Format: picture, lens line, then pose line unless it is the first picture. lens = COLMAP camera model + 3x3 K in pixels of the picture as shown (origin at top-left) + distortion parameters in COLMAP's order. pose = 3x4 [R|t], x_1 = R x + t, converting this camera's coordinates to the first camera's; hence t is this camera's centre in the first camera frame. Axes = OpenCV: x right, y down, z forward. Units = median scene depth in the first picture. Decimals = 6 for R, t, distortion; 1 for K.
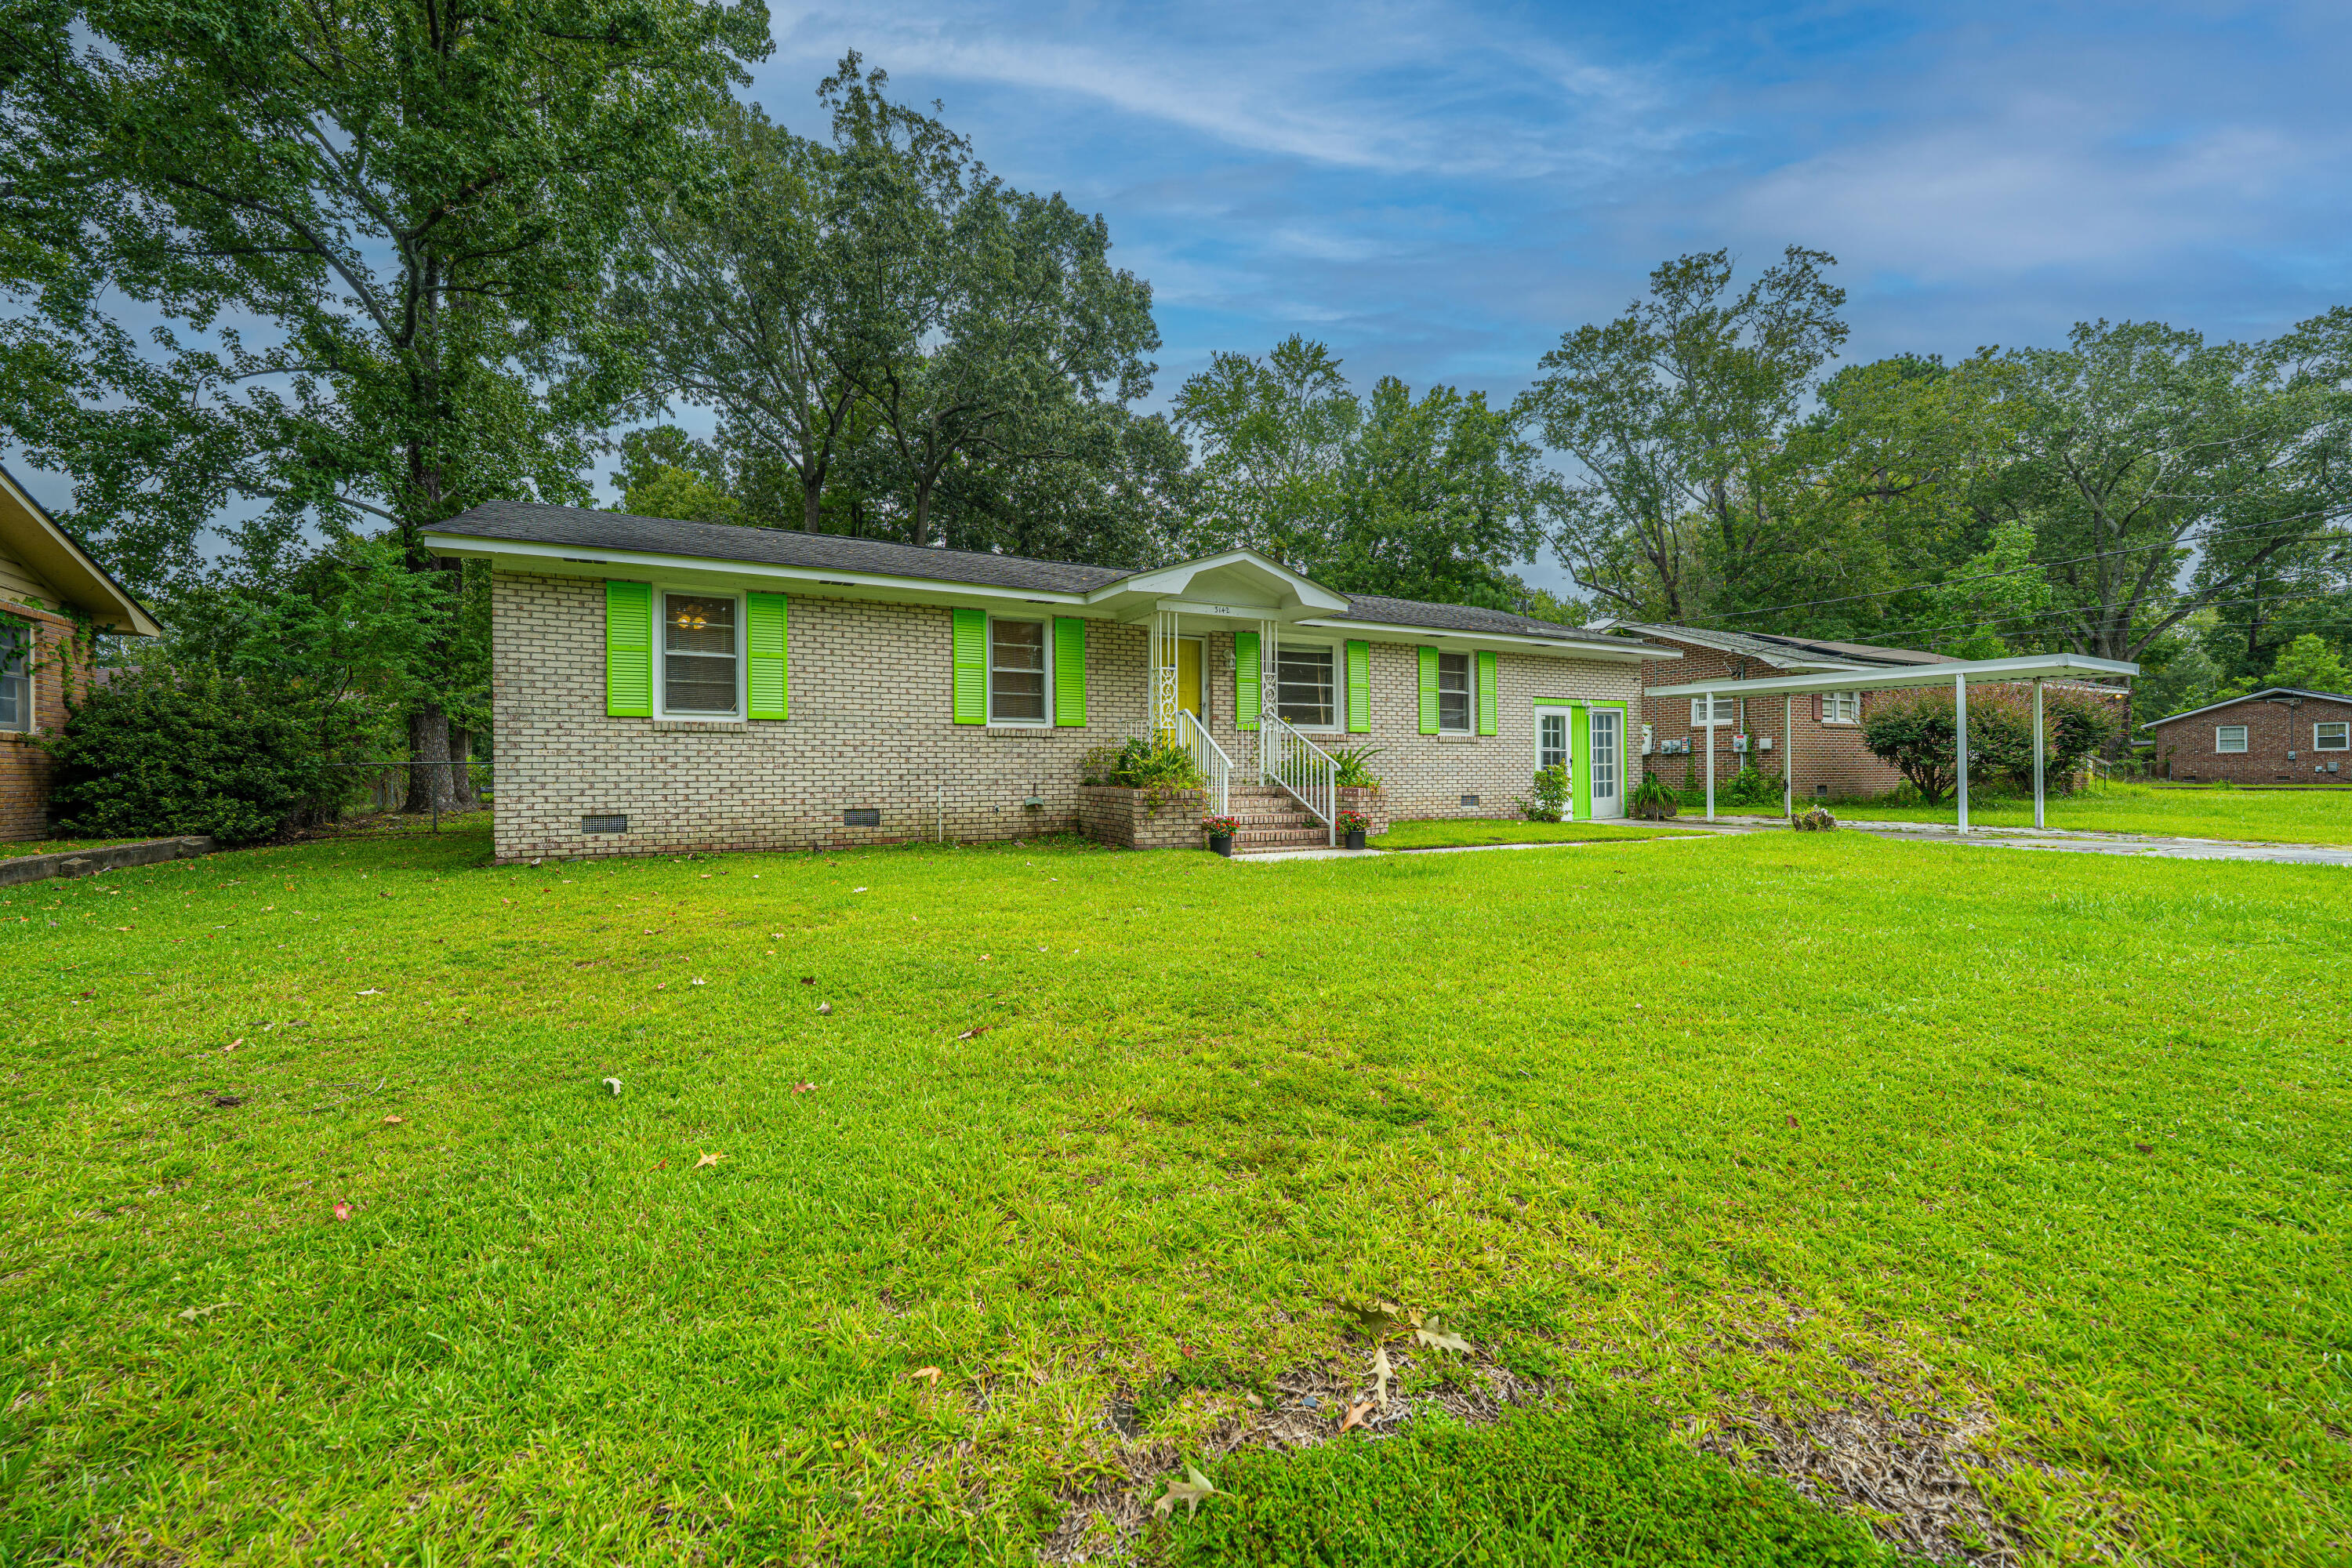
lens RADIAL K [[937.9, 0, 1164.0], [0, 937.9, 783.8], [0, 0, 1]] dist [-0.001089, 0.000325]
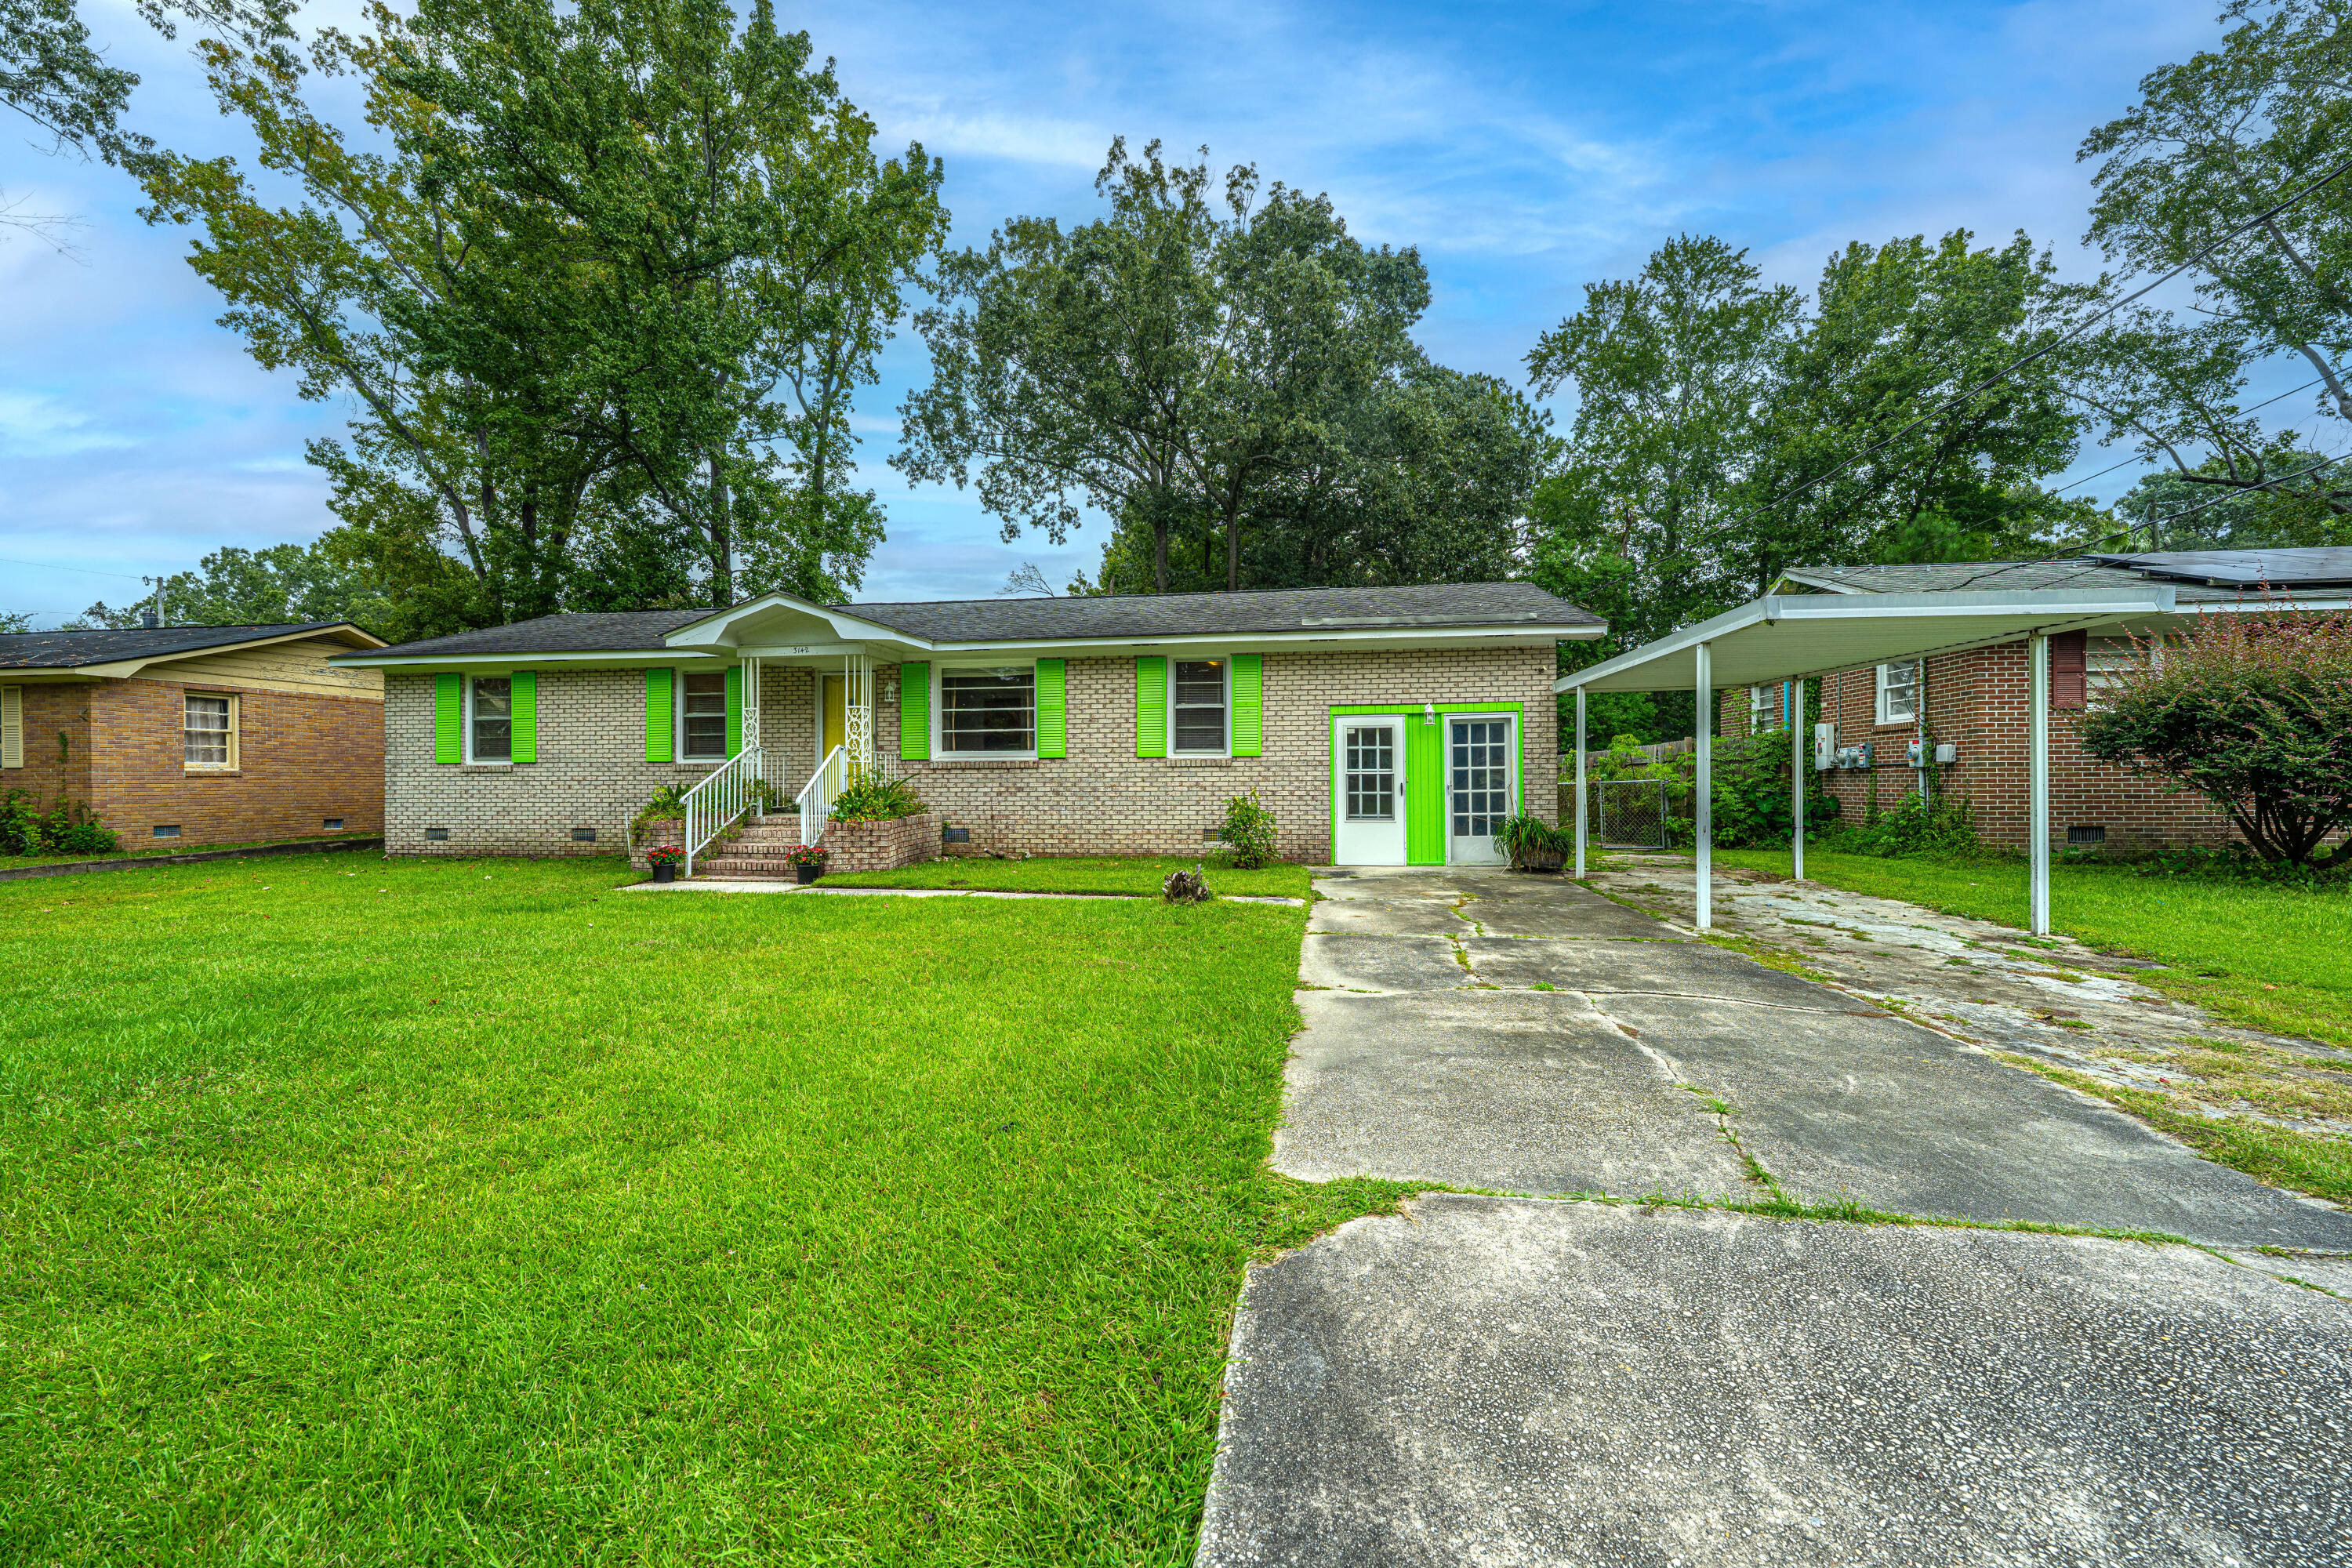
lens RADIAL K [[937.9, 0, 1201.1], [0, 937.9, 788.2], [0, 0, 1]] dist [-0.001089, 0.000325]
pose [[0.803266, 0.007037, -0.595579, 0.770274], [-0.004672, 0.999974, 0.005514, -0.027179], [0.595602, -0.001647, 0.803278, 0.302500]]
